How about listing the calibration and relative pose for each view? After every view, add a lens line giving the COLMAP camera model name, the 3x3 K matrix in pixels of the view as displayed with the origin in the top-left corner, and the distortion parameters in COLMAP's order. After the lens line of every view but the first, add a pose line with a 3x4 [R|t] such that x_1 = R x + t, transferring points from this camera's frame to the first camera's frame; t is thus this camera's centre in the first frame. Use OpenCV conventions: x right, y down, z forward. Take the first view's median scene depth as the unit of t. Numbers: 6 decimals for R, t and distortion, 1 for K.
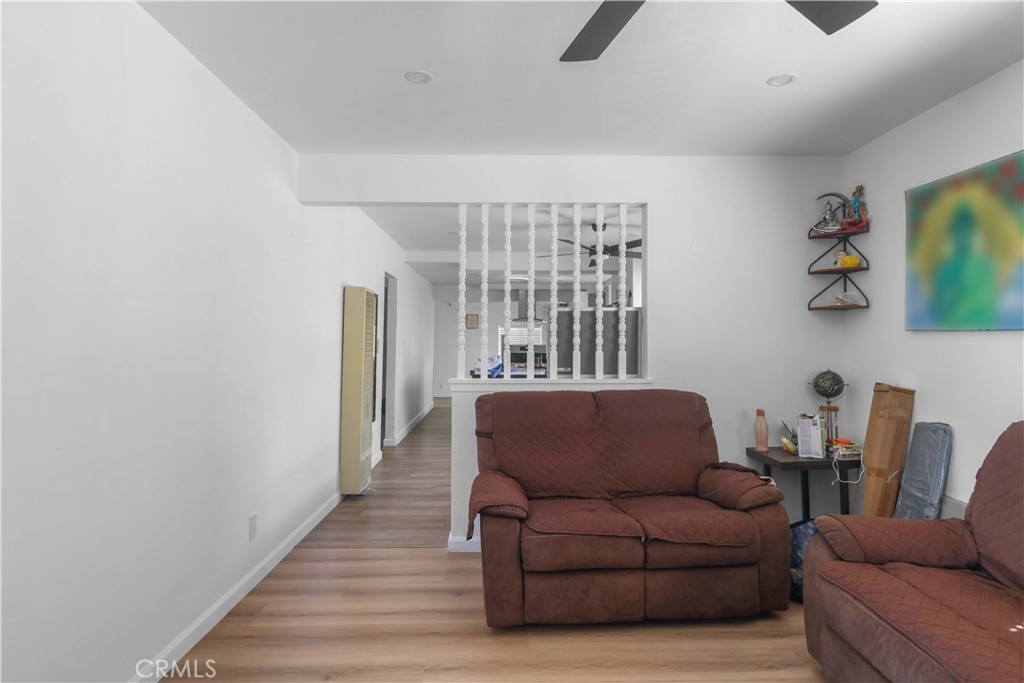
lens RADIAL K [[564.4, 0, 514.0], [0, 564.4, 329.0], [0, 0, 1]] dist [0.001298, 0.000059]
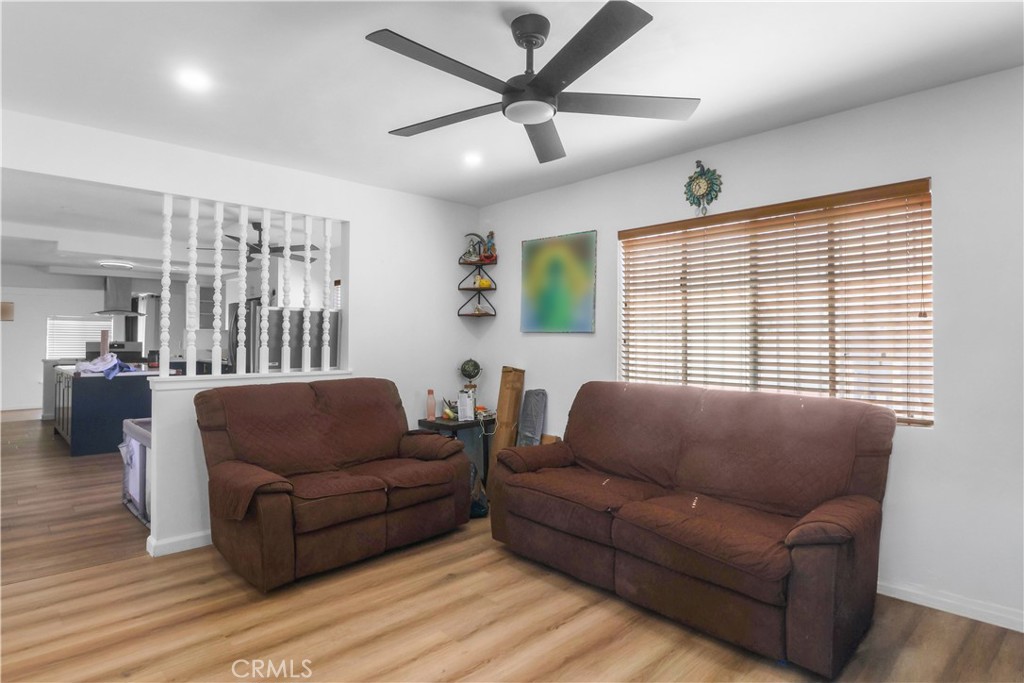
lens RADIAL K [[561.0, 0, 511.0], [0, 561.0, 338.2], [0, 0, 1]] dist [0.000212, -0.000636]
pose [[0.742462, 0.003431, 0.669880, -0.325989], [-0.016989, 0.999762, 0.013709, -0.000418], [-0.669673, -0.021560, 0.742343, -0.113565]]
